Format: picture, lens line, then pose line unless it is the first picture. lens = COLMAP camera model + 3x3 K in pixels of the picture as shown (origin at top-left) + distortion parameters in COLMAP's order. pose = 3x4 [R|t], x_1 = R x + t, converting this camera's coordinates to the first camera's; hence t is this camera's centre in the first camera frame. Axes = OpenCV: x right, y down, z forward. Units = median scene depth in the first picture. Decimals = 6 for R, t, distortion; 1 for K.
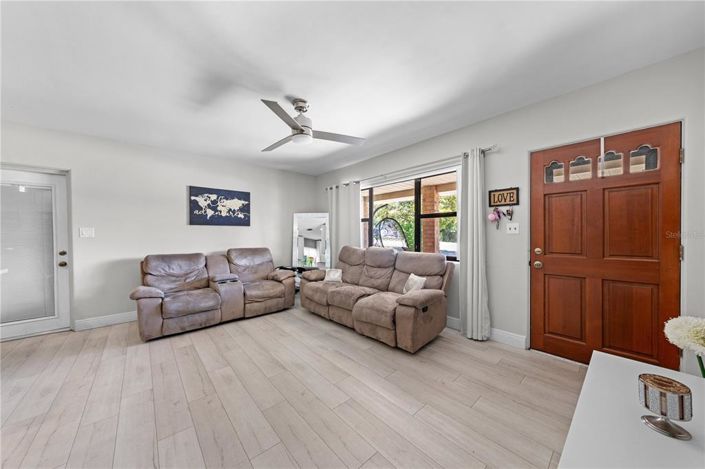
lens RADIAL K [[237.3, 0, 349.6], [0, 237.3, 234.3], [0, 0, 1]] dist [-0.004698, 0.000912]
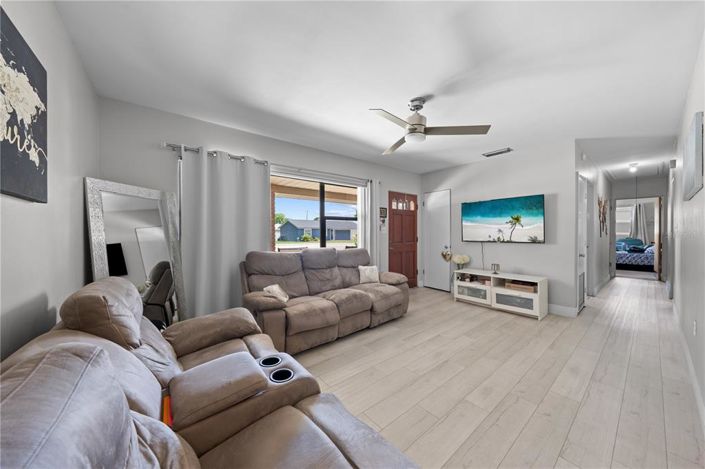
lens RADIAL K [[237.3, 0, 358.8], [0, 237.3, 234.0], [0, 0, 1]] dist [-0.004698, 0.000912]
pose [[0.046843, -0.000464, 0.998902, -1.126624], [0.010895, 0.999941, -0.000046, 0.002902], [-0.998843, 0.010885, 0.046846, 1.125001]]
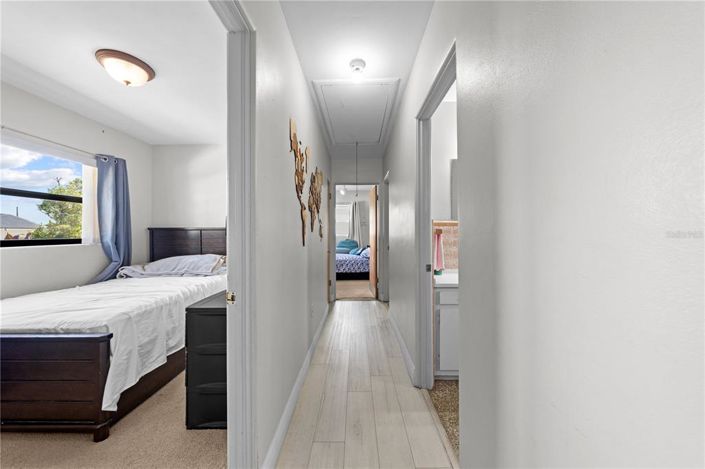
lens RADIAL K [[237.3, 0, 353.1], [0, 237.3, 235.0], [0, 0, 1]] dist [-0.004698, 0.000912]
pose [[-0.738825, 0.005053, 0.673878, -0.798814], [0.013237, 0.999888, 0.007015, 0.006544], [-0.673767, 0.014103, -0.738809, 0.786834]]
